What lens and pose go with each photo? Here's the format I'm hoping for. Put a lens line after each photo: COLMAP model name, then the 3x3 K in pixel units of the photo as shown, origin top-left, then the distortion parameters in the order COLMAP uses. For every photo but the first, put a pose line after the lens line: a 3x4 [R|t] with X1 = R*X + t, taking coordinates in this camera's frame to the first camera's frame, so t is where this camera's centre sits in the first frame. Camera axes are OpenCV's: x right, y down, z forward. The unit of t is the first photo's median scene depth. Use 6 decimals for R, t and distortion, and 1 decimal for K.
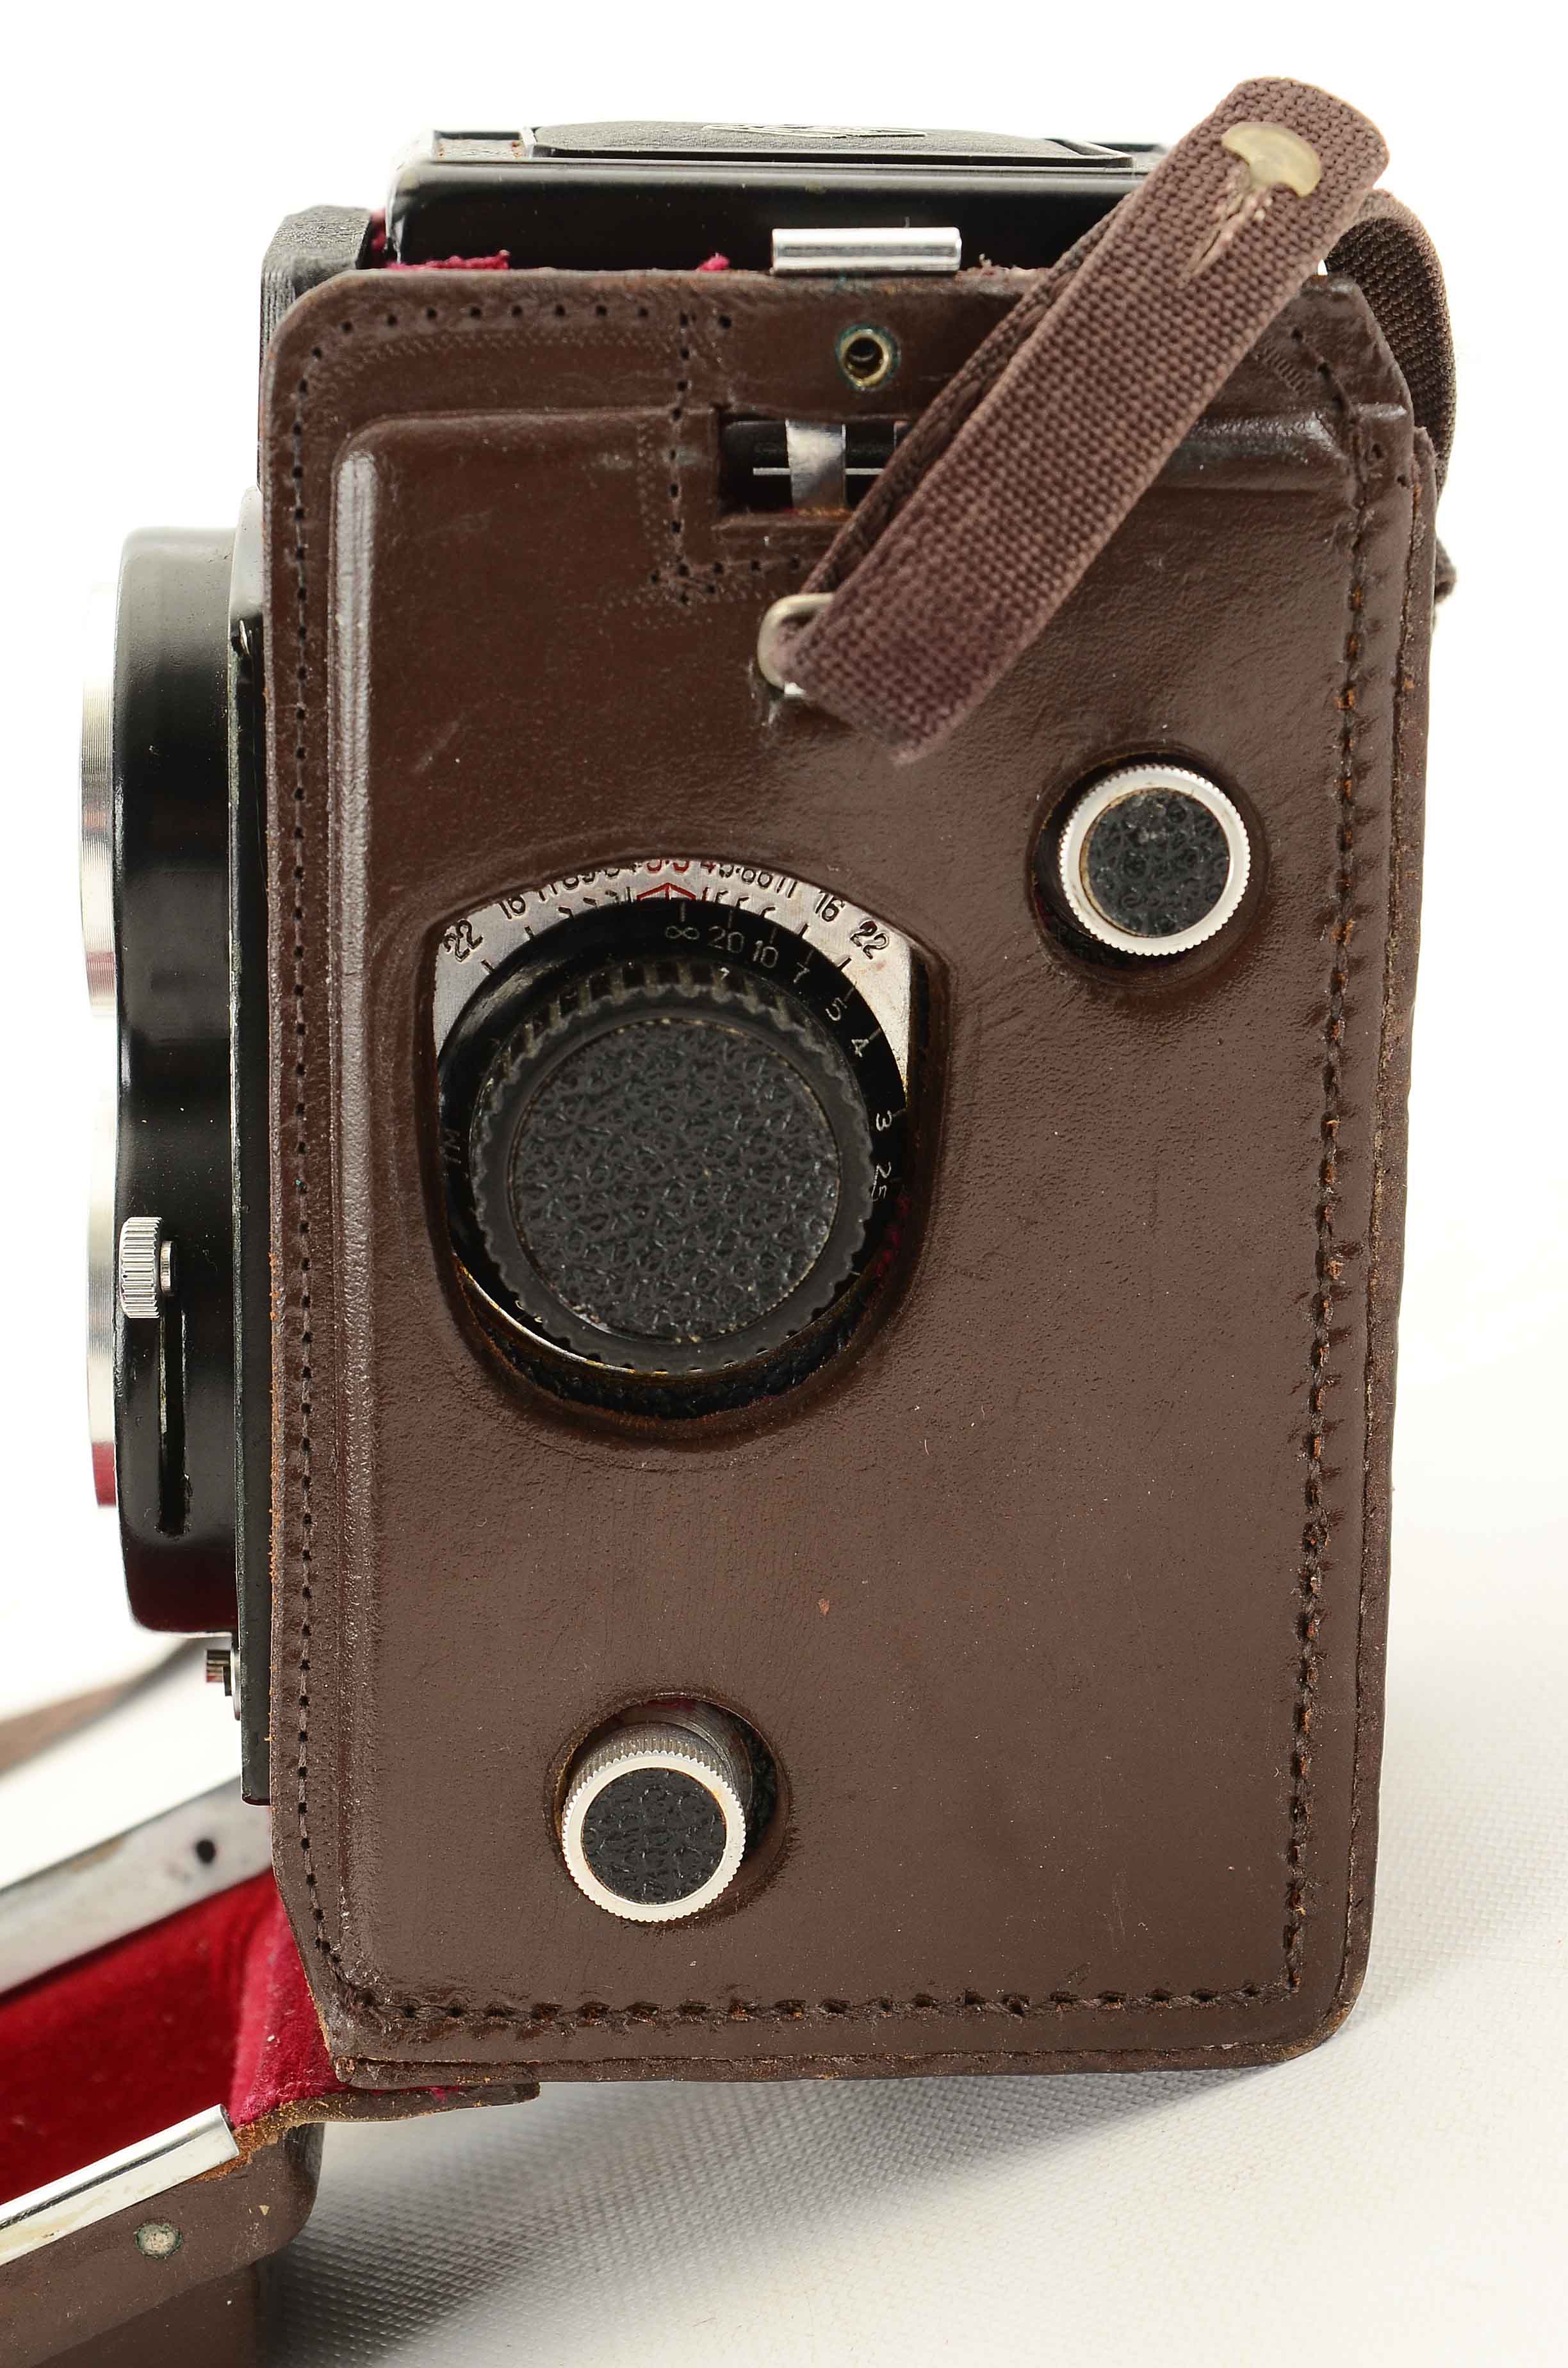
lens RADIAL K [[5186.3, 0, 780.5], [0, 5186.3, 1184.6], [0, 0, 1]] dist [0.052518, 0.000000]
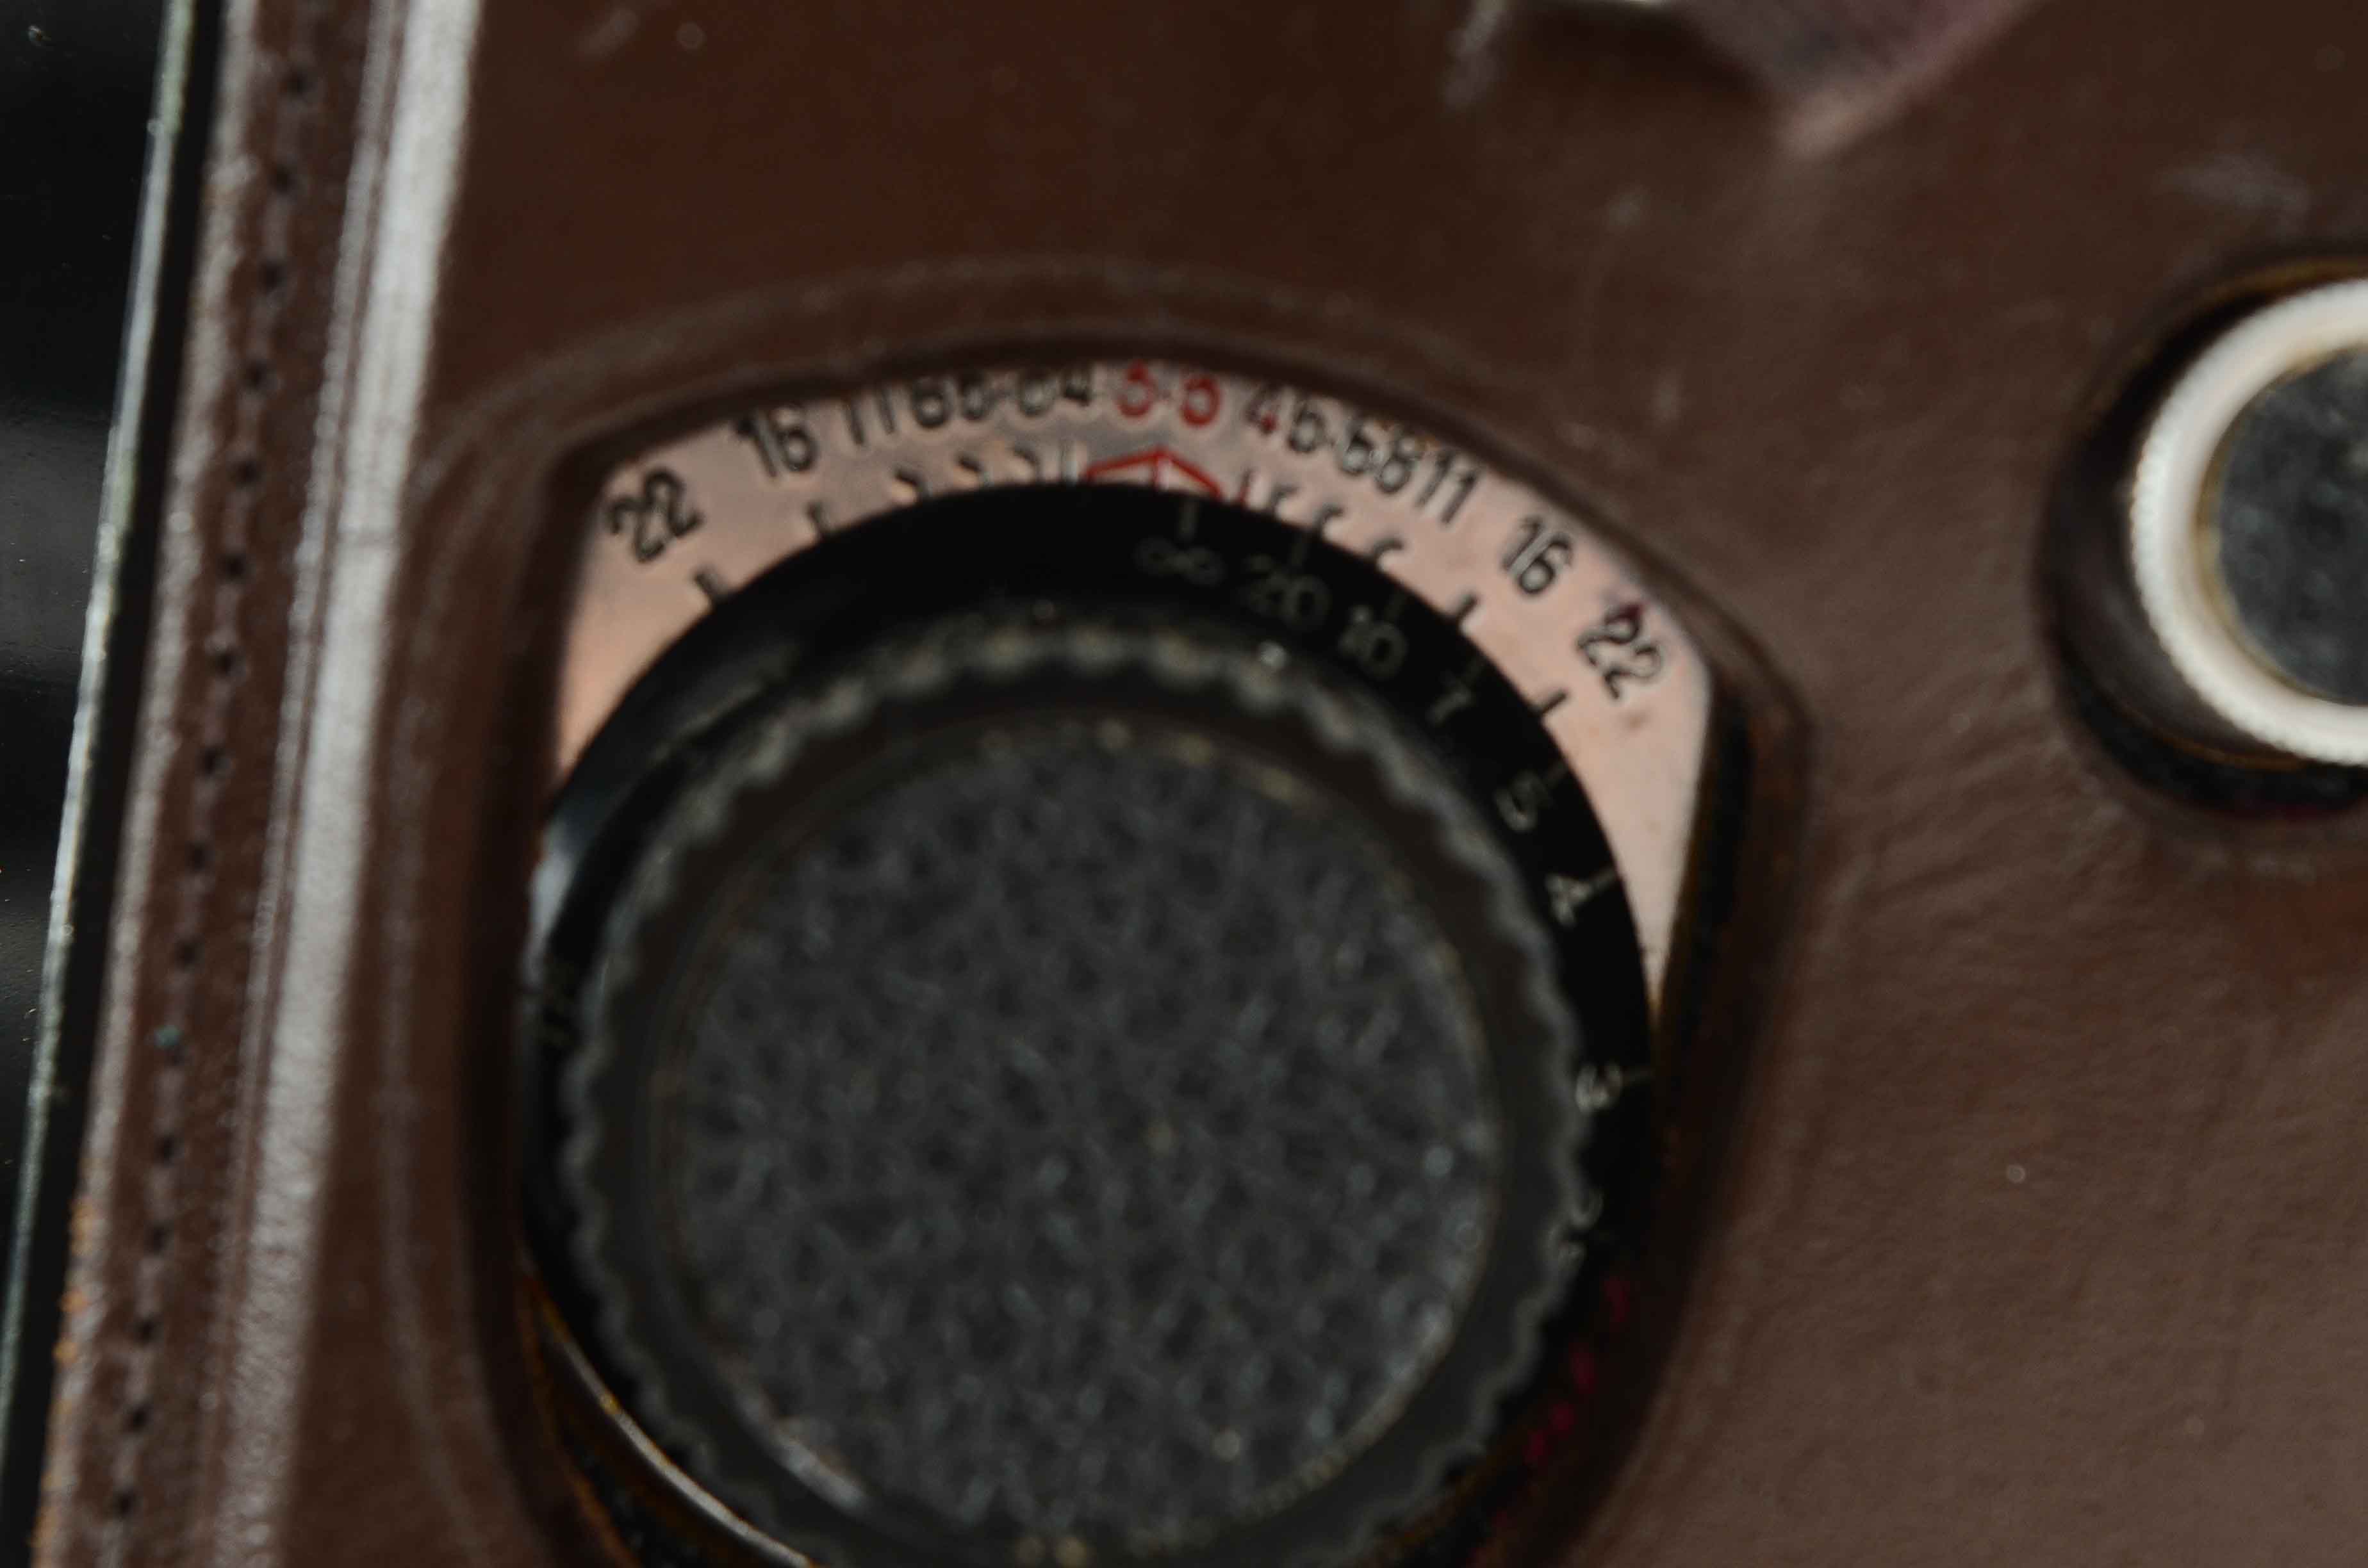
lens RADIAL K [[5186.3, 0, 1193.4], [0, 5186.3, 796.9], [0, 0, 1]] dist [0.052518, 0.000000]
pose [[0.990256, 0.138885, -0.010189, -0.011122], [-0.139137, 0.983701, -0.113901, 0.016603], [-0.005796, 0.114209, 0.993440, 0.593246]]
